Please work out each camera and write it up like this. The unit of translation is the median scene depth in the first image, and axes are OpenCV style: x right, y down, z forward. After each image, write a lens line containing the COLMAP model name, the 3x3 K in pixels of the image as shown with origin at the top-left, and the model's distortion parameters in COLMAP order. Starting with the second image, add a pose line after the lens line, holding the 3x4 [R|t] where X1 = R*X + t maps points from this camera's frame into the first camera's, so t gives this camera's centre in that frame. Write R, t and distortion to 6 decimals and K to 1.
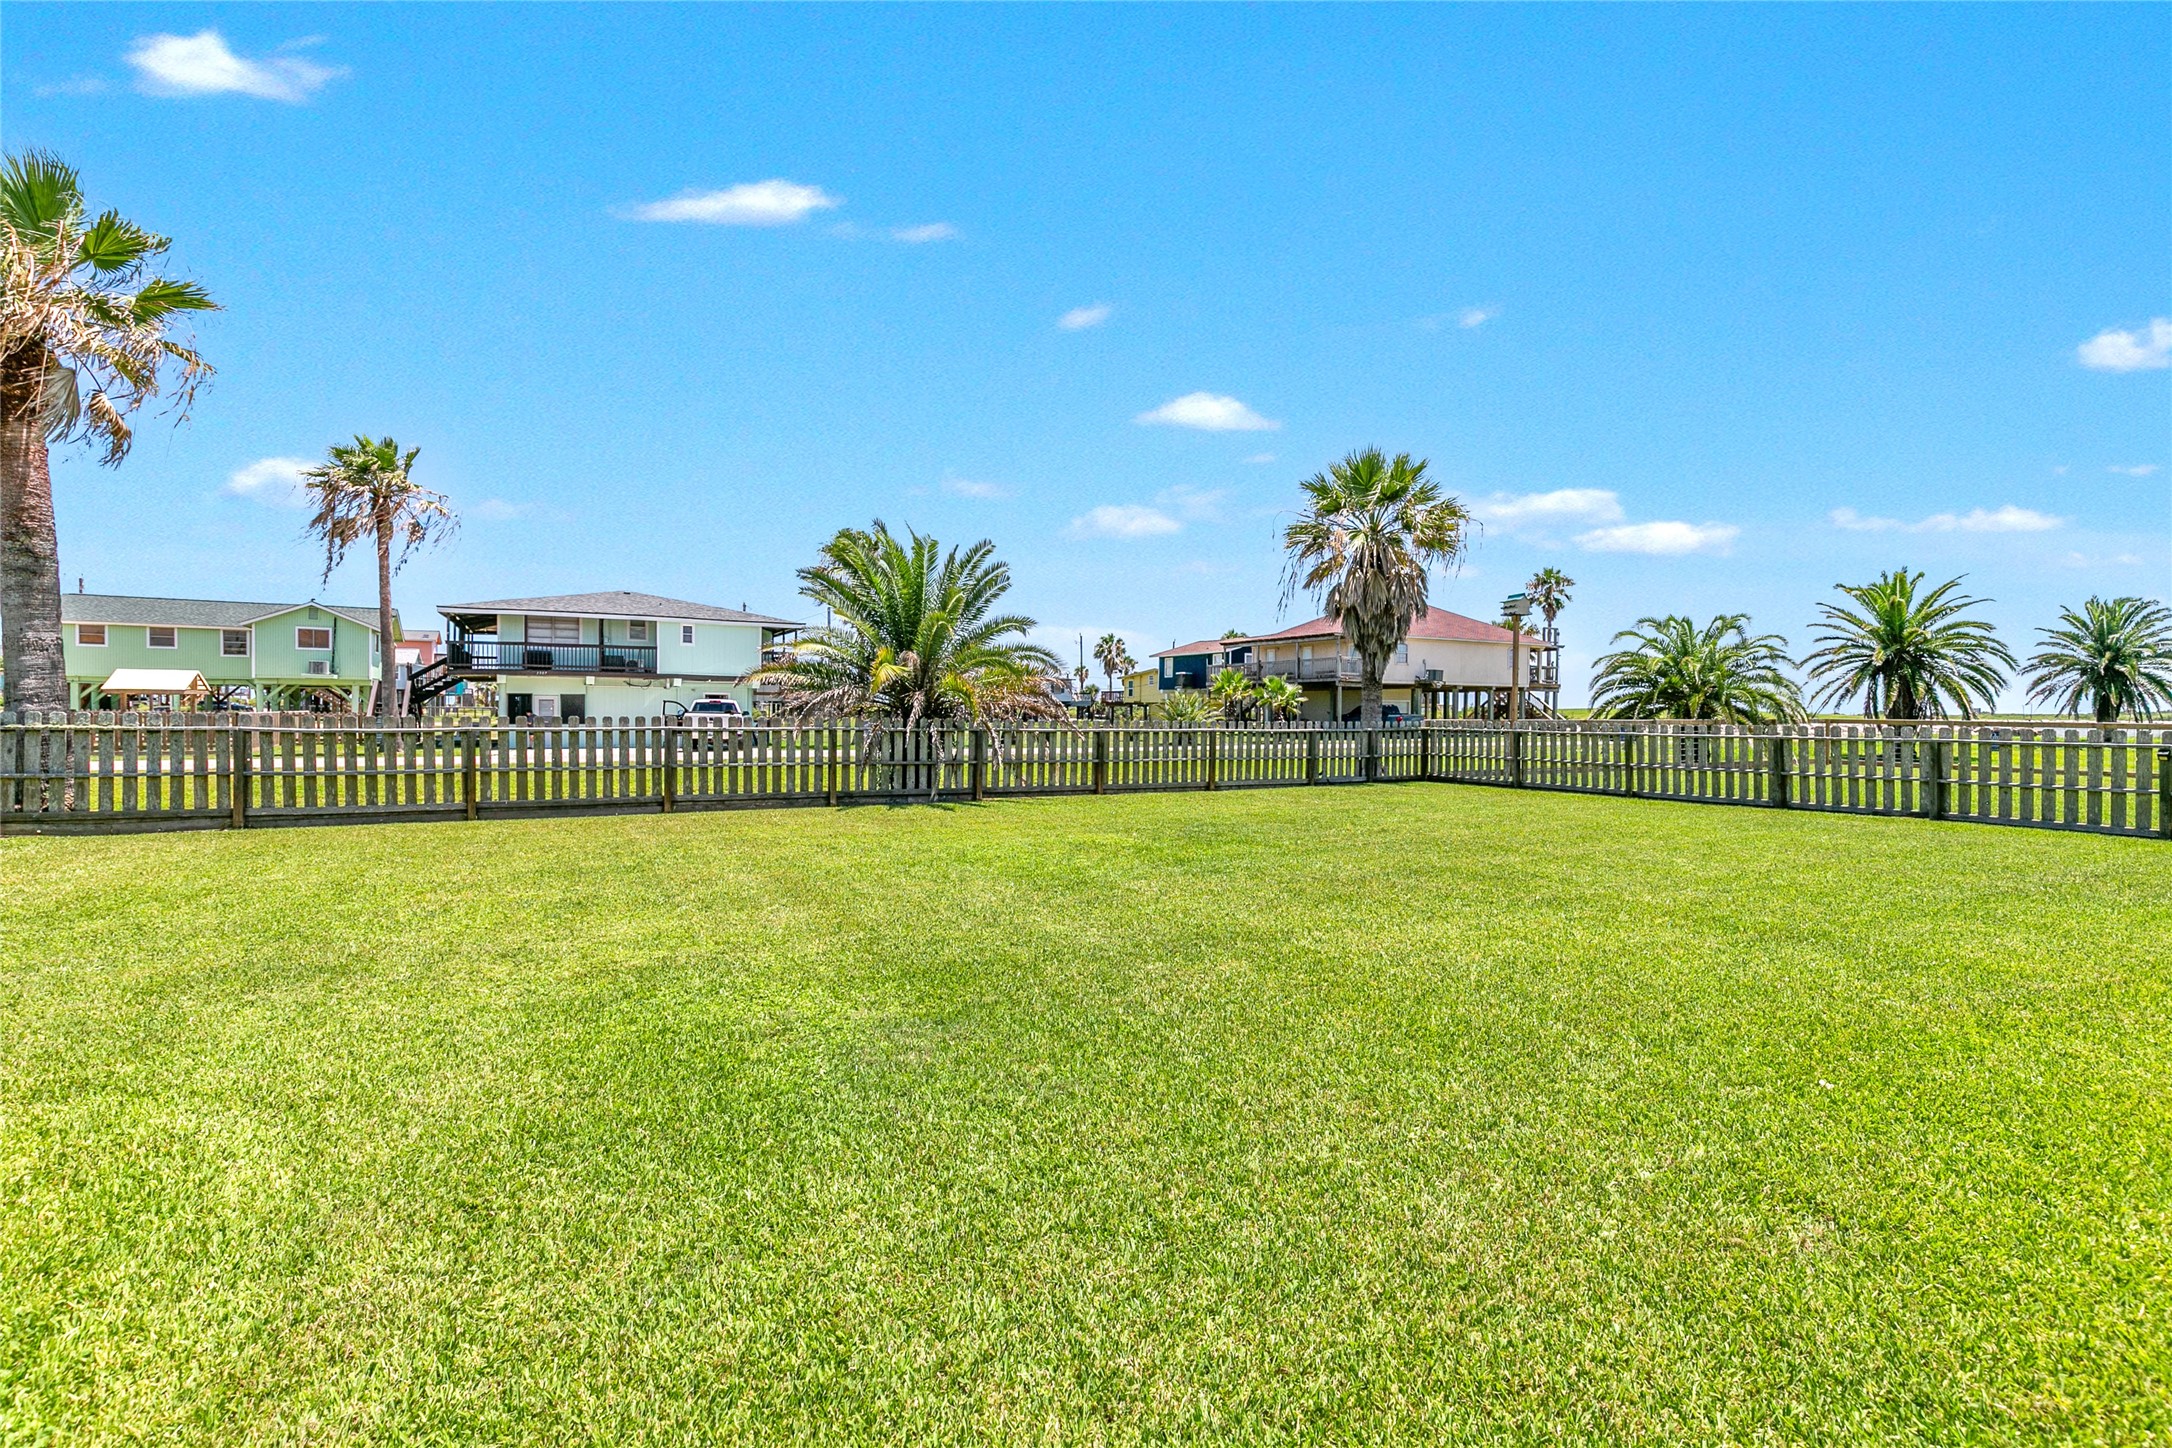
lens RADIAL K [[990.1, 0, 1091.5], [0, 990.1, 721.7], [0, 0, 1]] dist [0.010792, -0.002509]
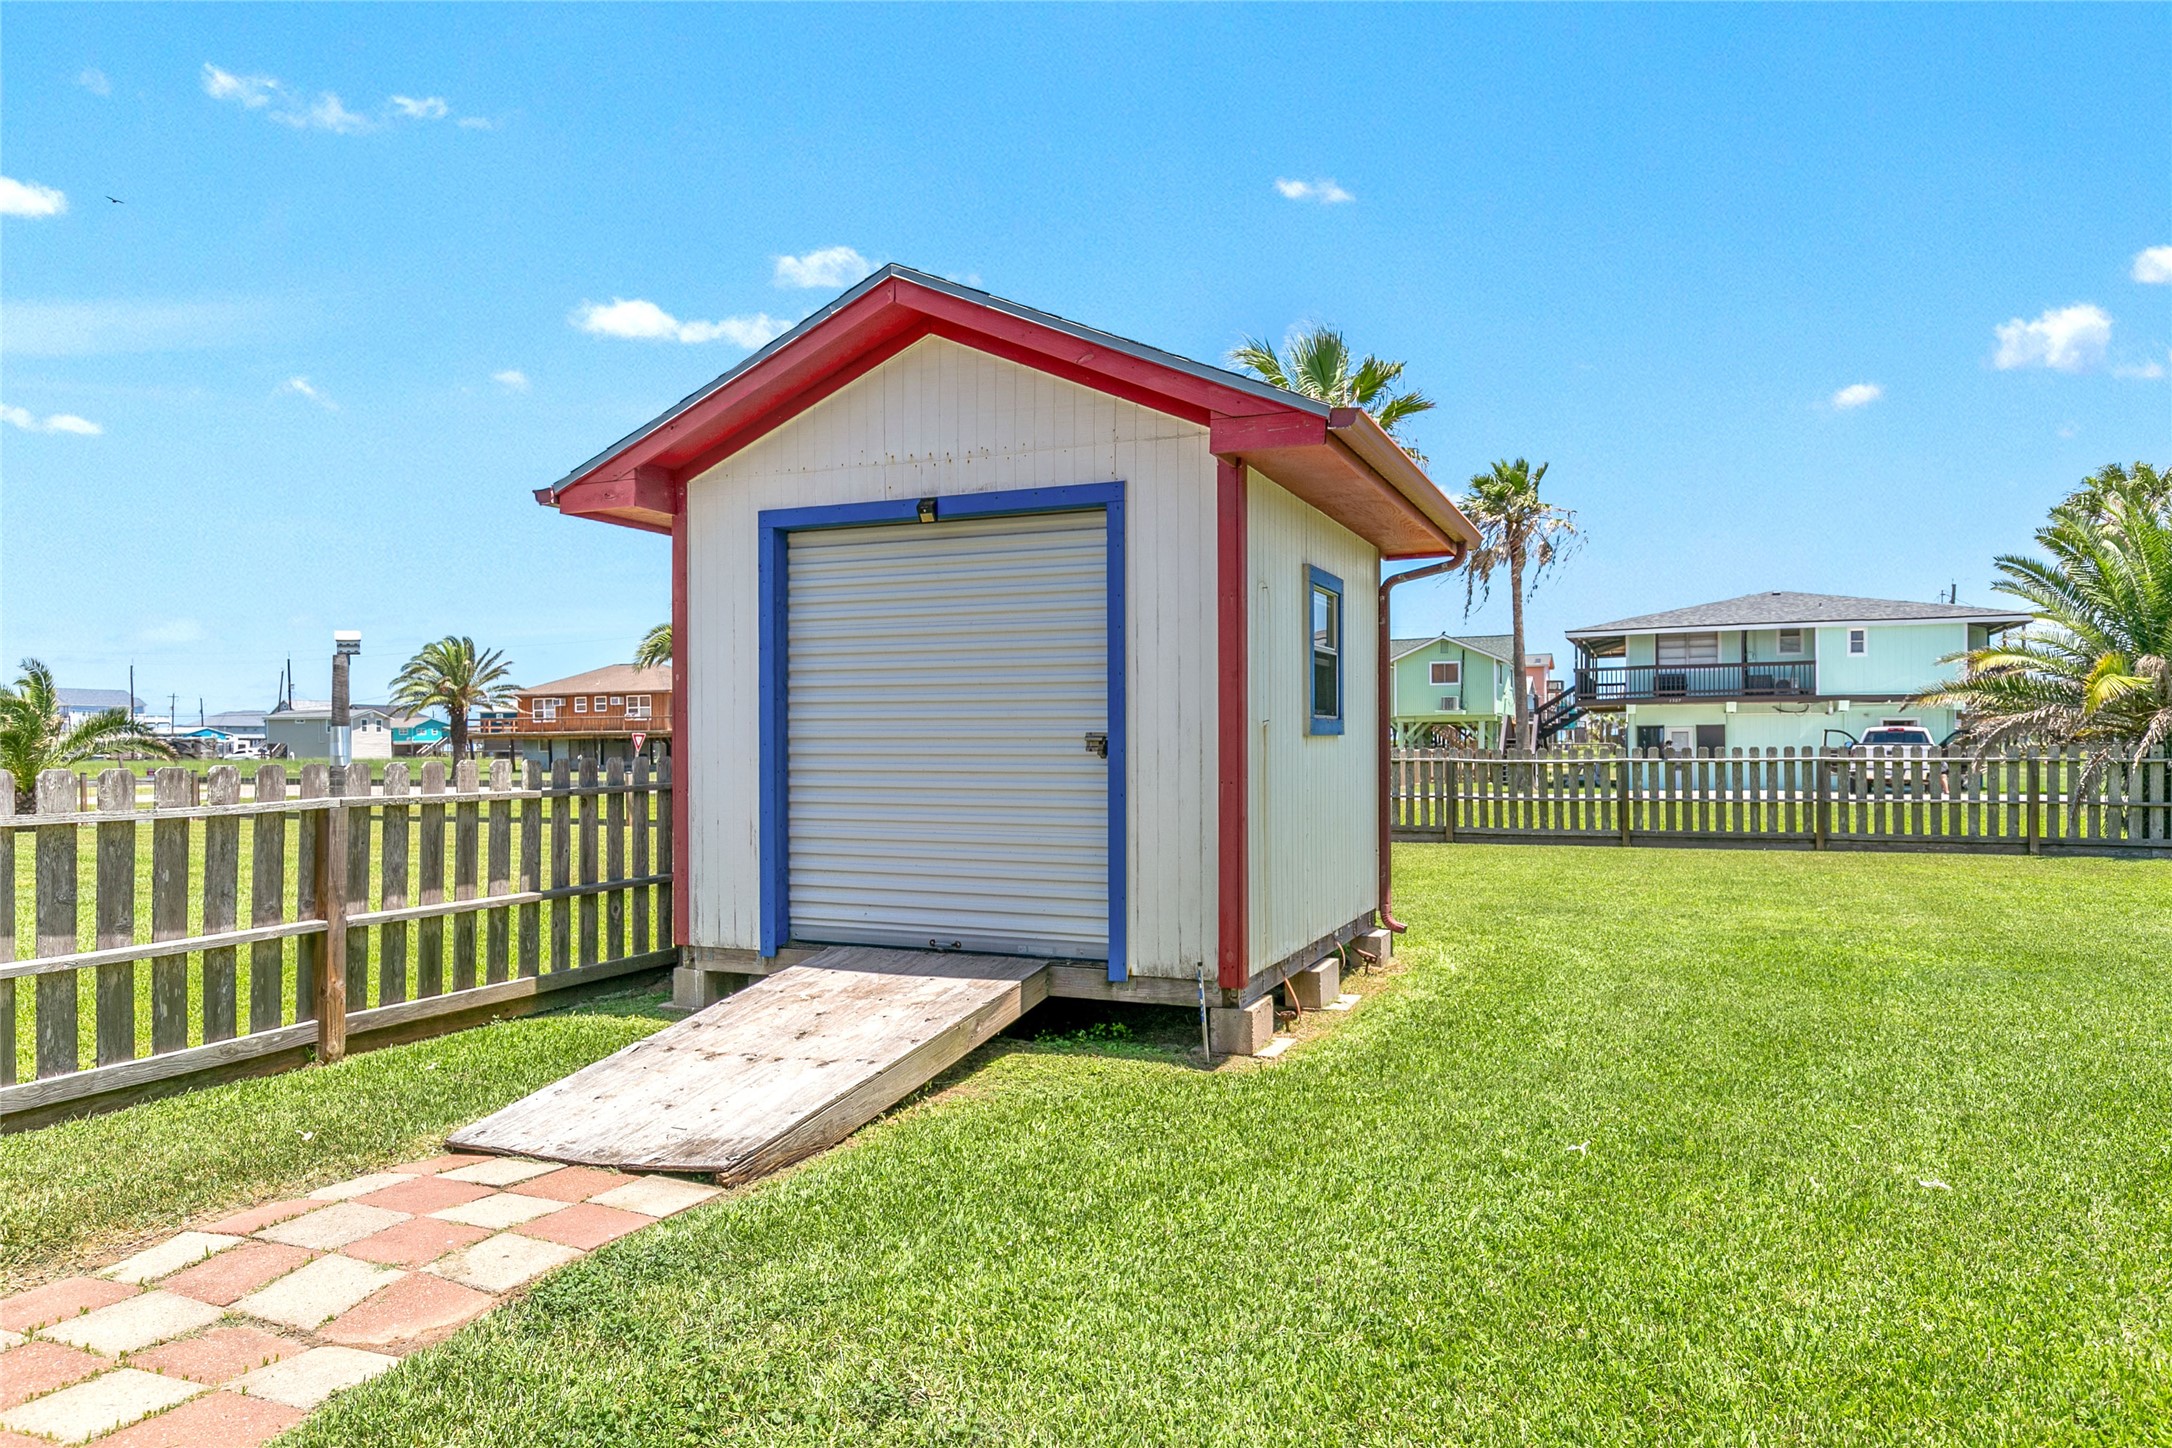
lens RADIAL K [[1388.1, 0, 1077.0], [0, 1388.1, 760.6], [0, 0, 1]] dist [0.001735, -0.002734]
pose [[0.617325, -0.004690, -0.786694, 0.064815], [0.003953, 0.999988, -0.002860, 0.003733], [0.786698, -0.001344, 0.617336, -0.135983]]
